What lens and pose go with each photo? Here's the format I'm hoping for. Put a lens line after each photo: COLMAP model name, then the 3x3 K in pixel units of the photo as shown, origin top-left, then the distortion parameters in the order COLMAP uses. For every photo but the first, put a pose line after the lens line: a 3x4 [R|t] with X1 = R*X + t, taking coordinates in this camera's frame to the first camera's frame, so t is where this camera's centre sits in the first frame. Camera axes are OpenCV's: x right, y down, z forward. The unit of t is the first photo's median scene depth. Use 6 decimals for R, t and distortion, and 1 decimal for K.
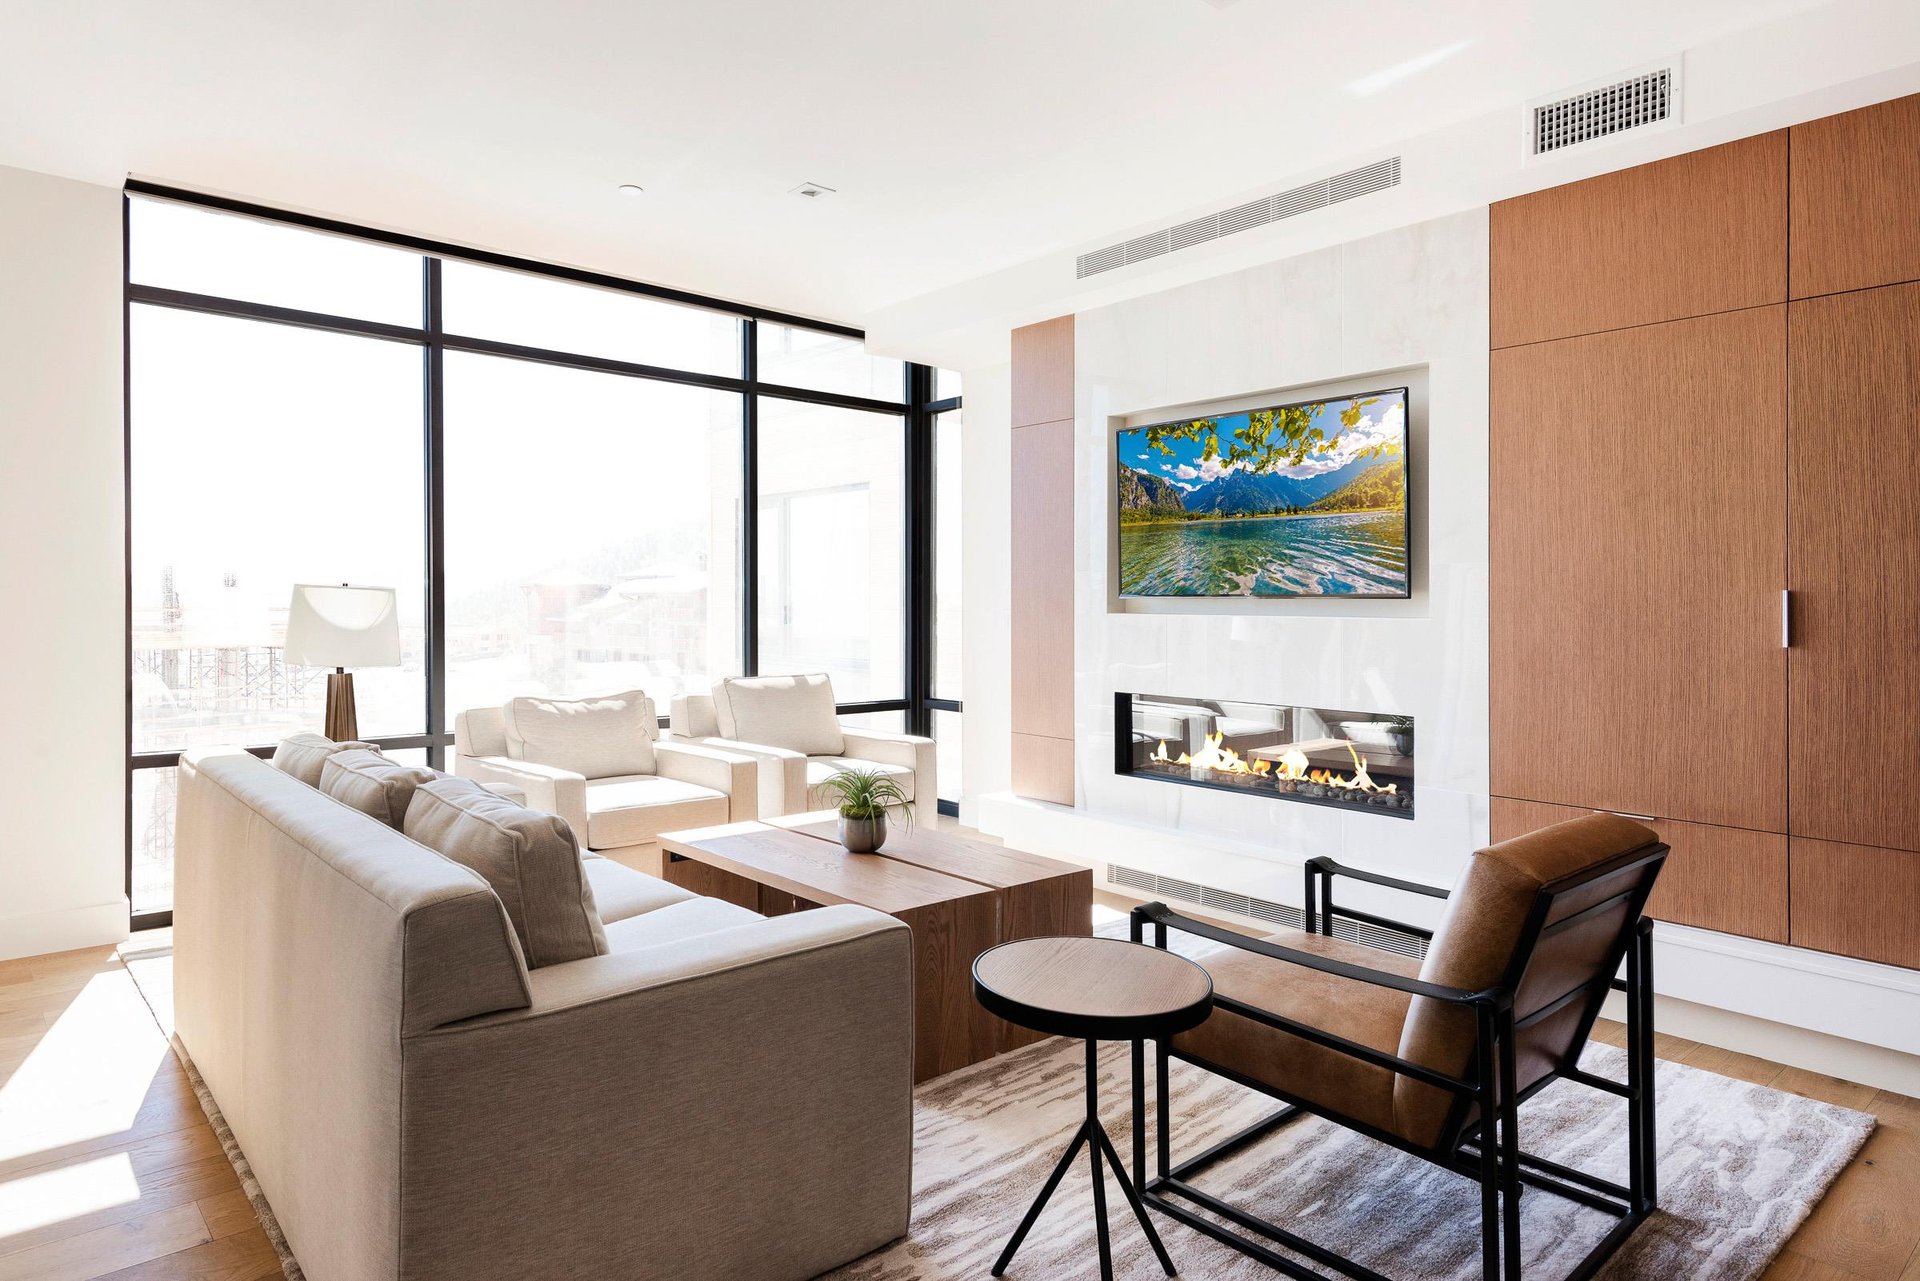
lens RADIAL K [[1124.7, 0, 915.5], [0, 1124.7, 598.1], [0, 0, 1]] dist [0.006462, -0.000780]
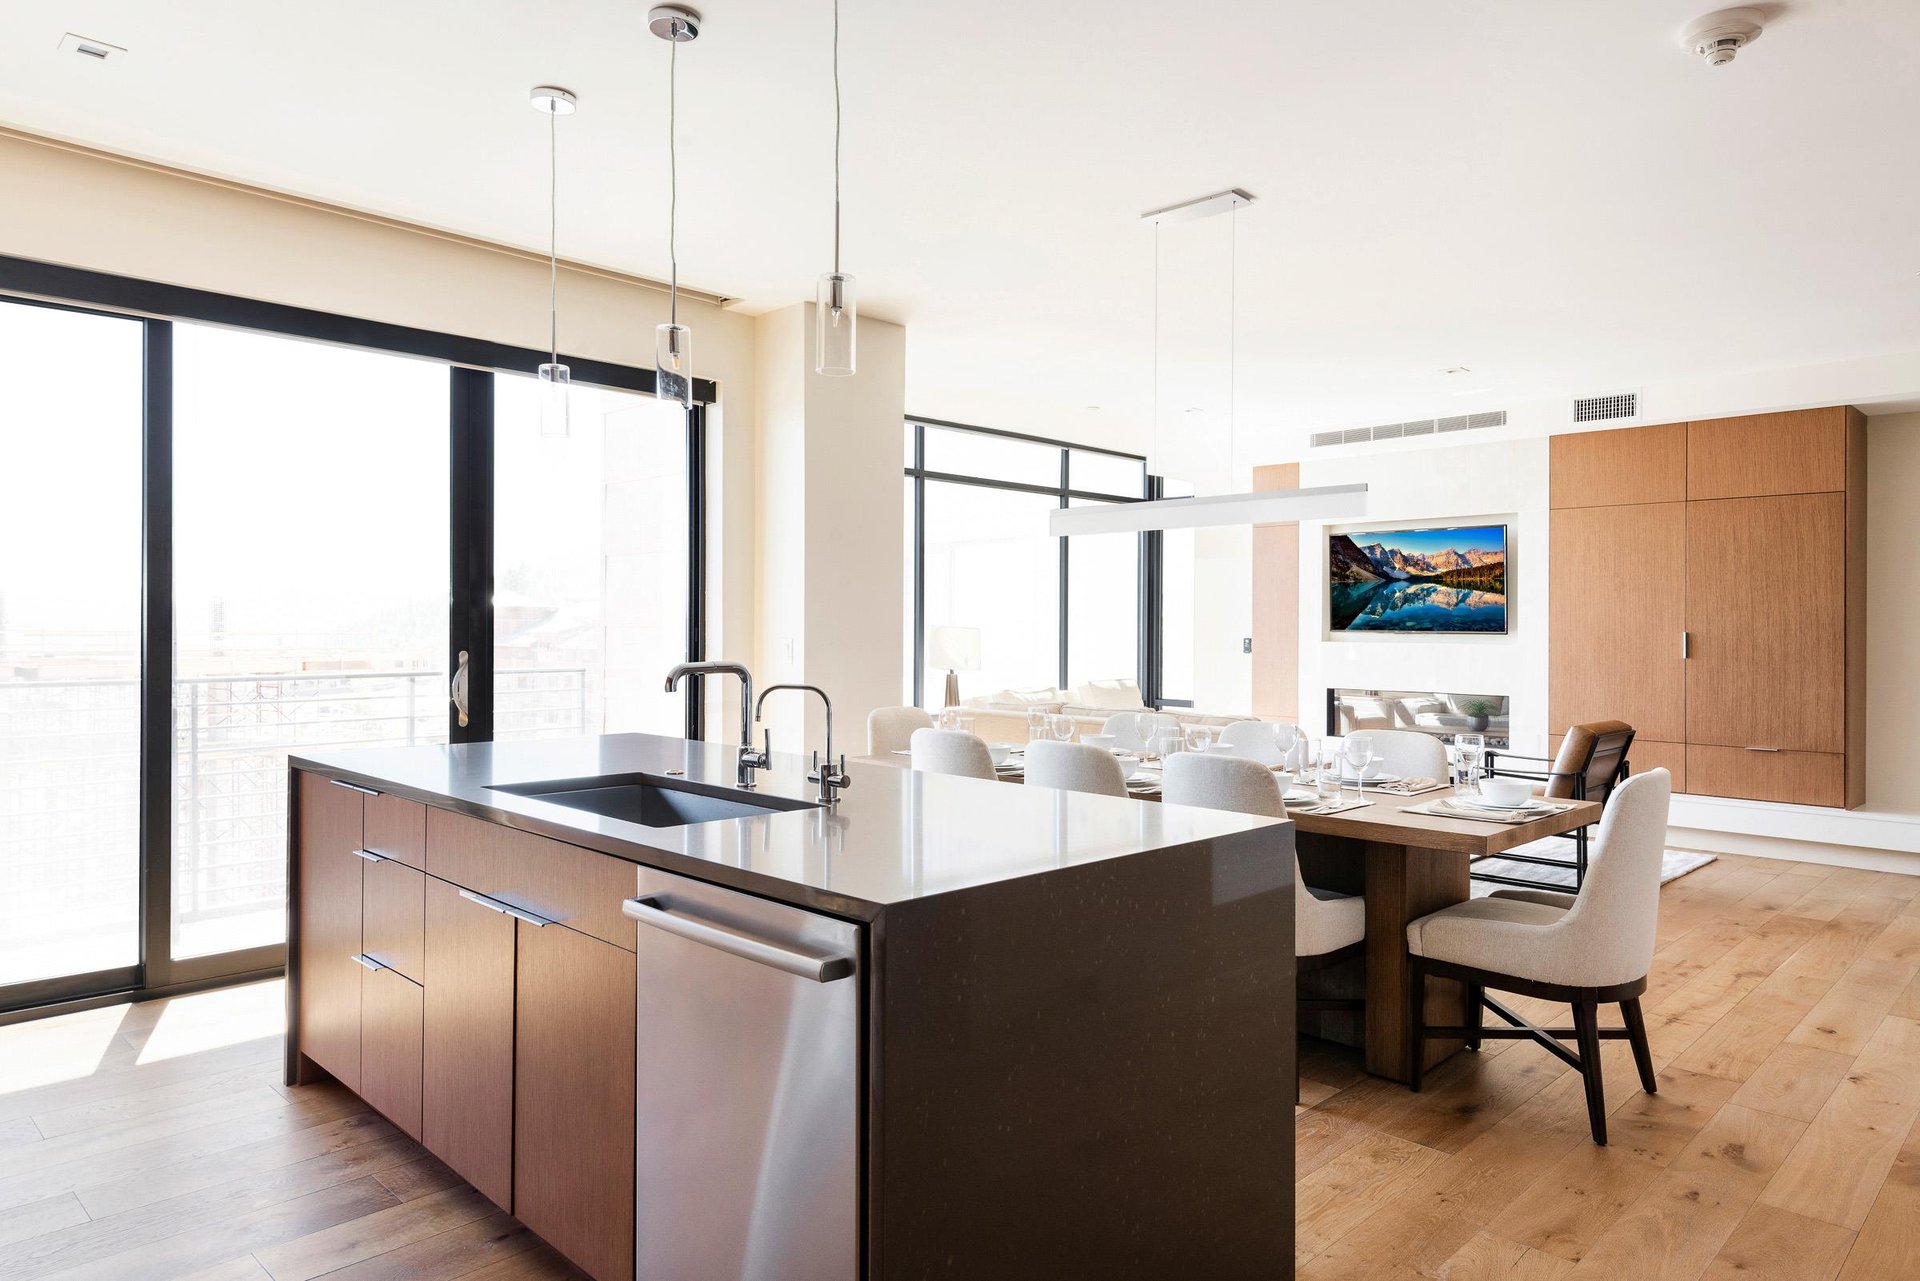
lens RADIAL K [[1221.3, 0, 952.0], [0, 1221.3, 626.2], [0, 0, 1]] dist [-0.002881, 0.000487]
pose [[0.996507, 0.003365, 0.083444, -0.767969], [-0.003594, 0.999990, 0.002595, -0.017695], [-0.083434, -0.002886, 0.996509, -1.128236]]
